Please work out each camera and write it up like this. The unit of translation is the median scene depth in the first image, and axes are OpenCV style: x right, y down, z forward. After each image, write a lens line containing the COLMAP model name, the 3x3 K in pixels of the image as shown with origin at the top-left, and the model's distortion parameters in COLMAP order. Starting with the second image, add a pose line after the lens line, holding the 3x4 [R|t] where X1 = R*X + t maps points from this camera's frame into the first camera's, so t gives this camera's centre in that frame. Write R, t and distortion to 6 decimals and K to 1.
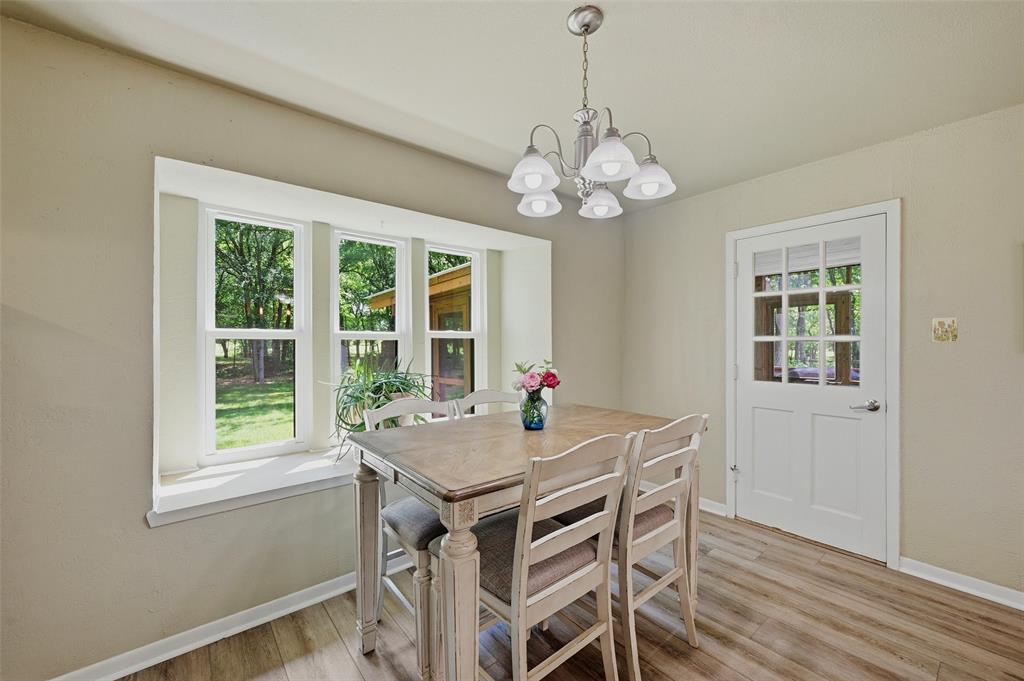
lens RADIAL K [[406.6, 0, 512.0], [0, 406.6, 340.5], [0, 0, 1]] dist [-0.000001, 0.000085]
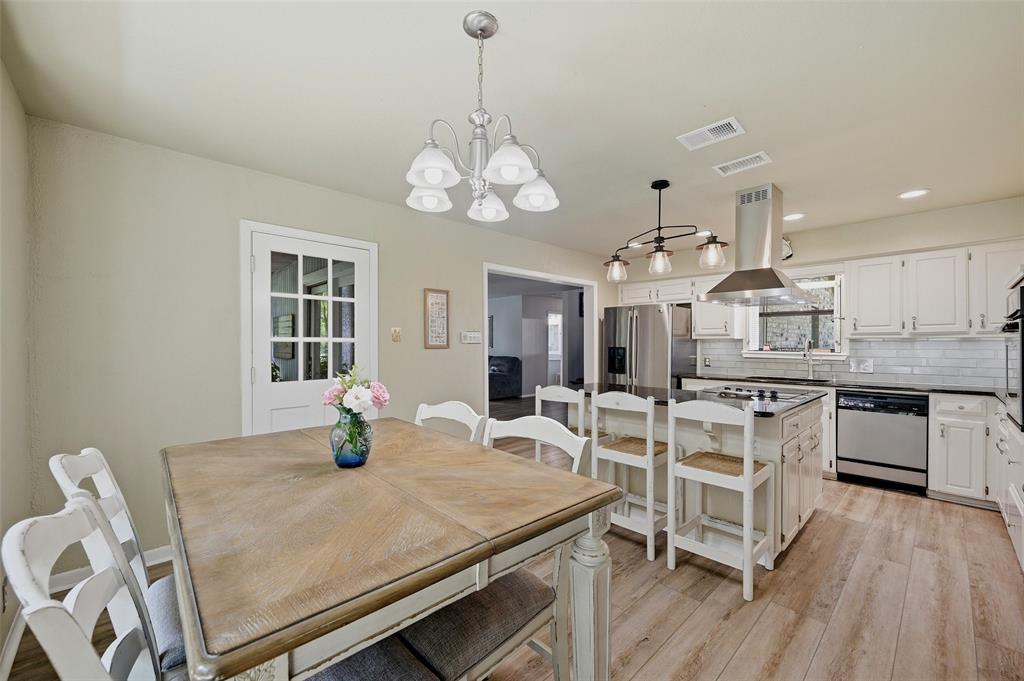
lens RADIAL K [[409.0, 0, 514.7], [0, 409.0, 344.4], [0, 0, 1]] dist [0.000517, 0.000054]
pose [[-0.071761, -0.000012, 0.997422, -0.556316], [-0.002797, 0.999996, -0.000189, 0.008871], [-0.997418, -0.002803, -0.071761, 0.645553]]
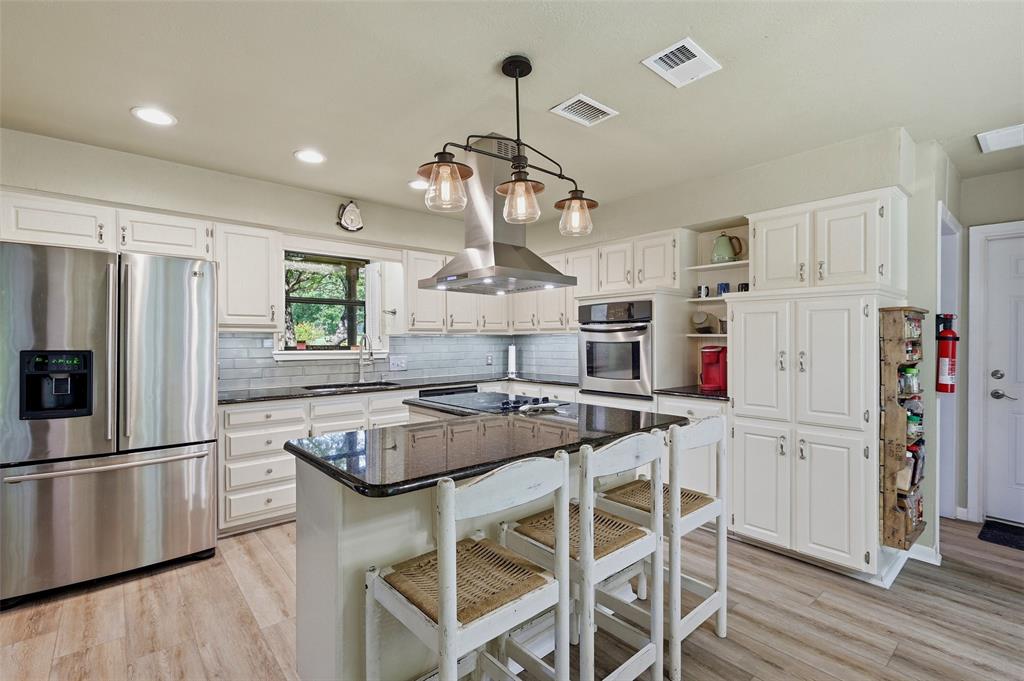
lens RADIAL K [[465.6, 0, 512.0], [0, 465.6, 340.5], [0, 0, 1]] dist [0.000063, 0.000033]
pose [[-0.999749, 0.002448, -0.022271, 0.765571], [0.002396, 0.999994, 0.002366, 0.000120], [0.022277, 0.002312, -0.999749, 0.956528]]
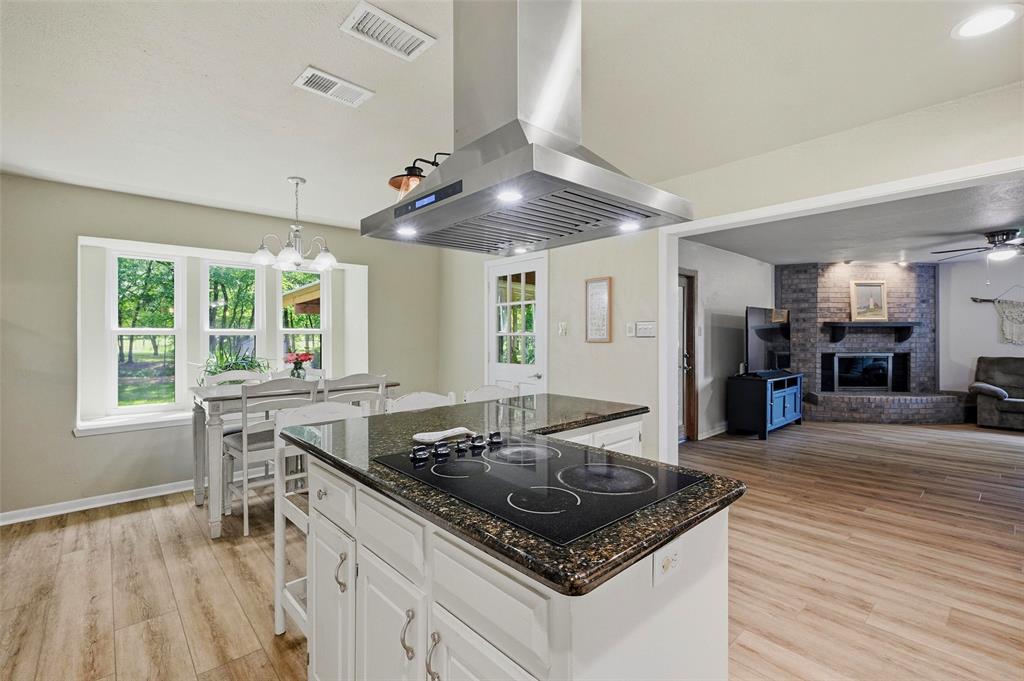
lens RADIAL K [[452.8, 0, 500.3], [0, 452.8, 335.3], [0, 0, 1]] dist [0.013738, 0.000106]
pose [[0.999504, -0.000779, 0.031480, 0.739104], [0.000795, 1.000000, -0.000511, -0.000547], [-0.031479, 0.000536, 0.999504, -0.867588]]
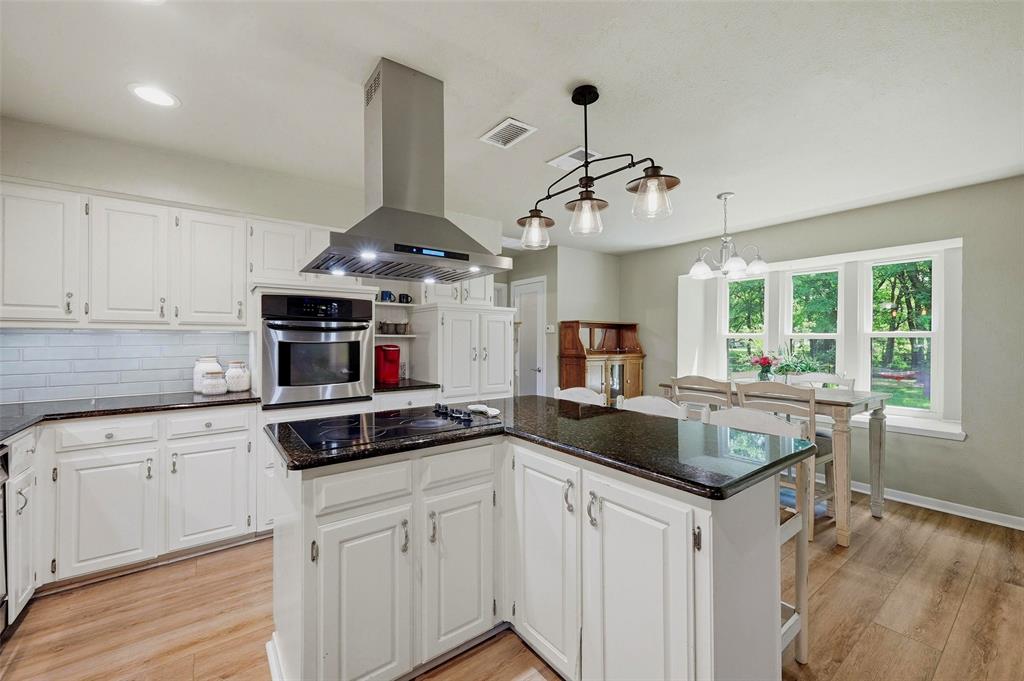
lens RADIAL K [[411.4, 0, 512.0], [0, 411.4, 340.5], [0, 0, 1]] dist [-0.000091, -0.000120]
pose [[-0.054881, 0.006151, -0.998474, 1.596057], [-0.001458, 0.999979, 0.006241, -0.003675], [0.998492, 0.001798, -0.054871, -0.025914]]
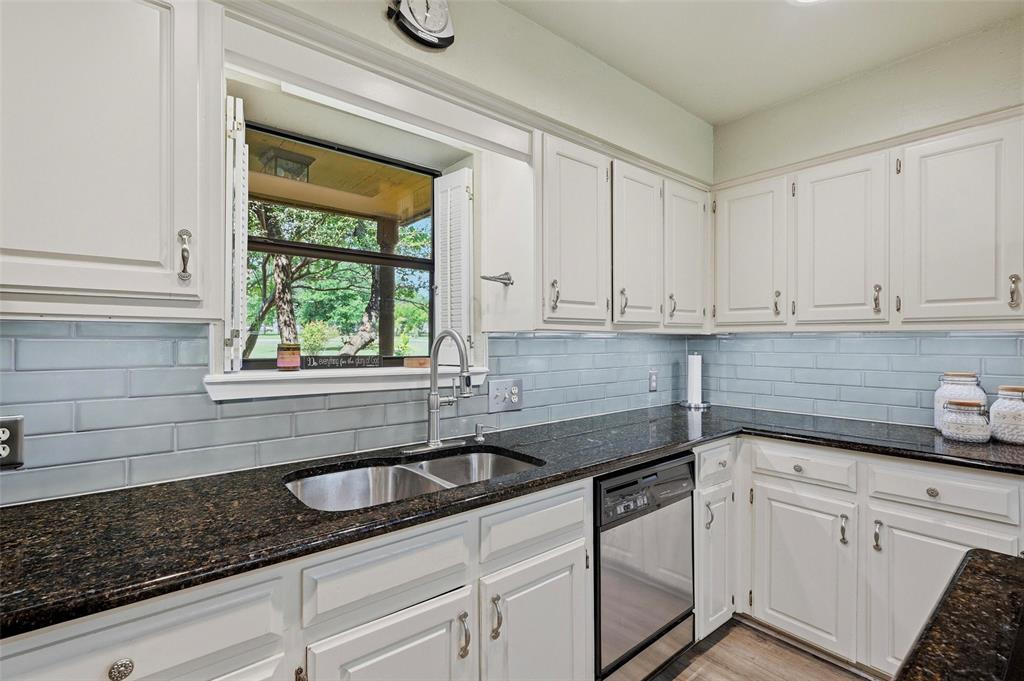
lens RADIAL K [[469.9, 0, 510.1], [0, 469.9, 337.7], [0, 0, 1]] dist [0.001806, 0.000248]
pose [[-0.999950, -0.003487, 0.009367, 1.200061], [-0.003548, 0.999973, -0.006440, -0.004513], [-0.009344, -0.006473, -0.999935, -0.154914]]
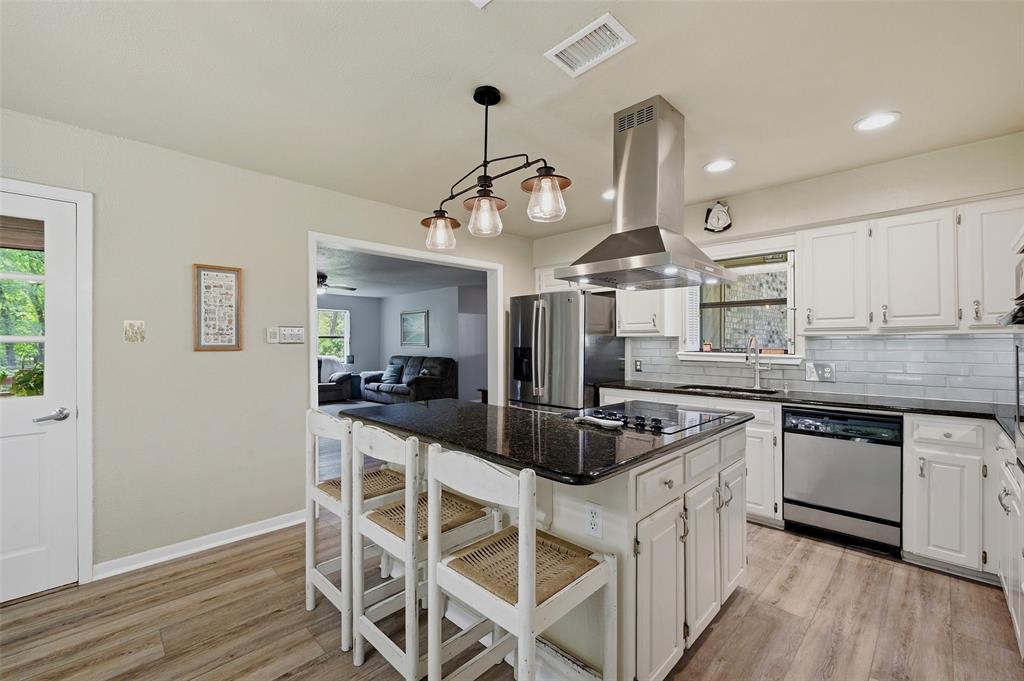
lens RADIAL K [[425.5, 0, 514.6], [0, 425.5, 341.2], [0, 0, 1]] dist [0.000091, -0.000013]
pose [[-0.097170, 0.003939, 0.995260, -0.150073], [-0.001082, 0.999991, -0.004064, 0.003100], [-0.995267, -0.001472, -0.097165, 0.109007]]
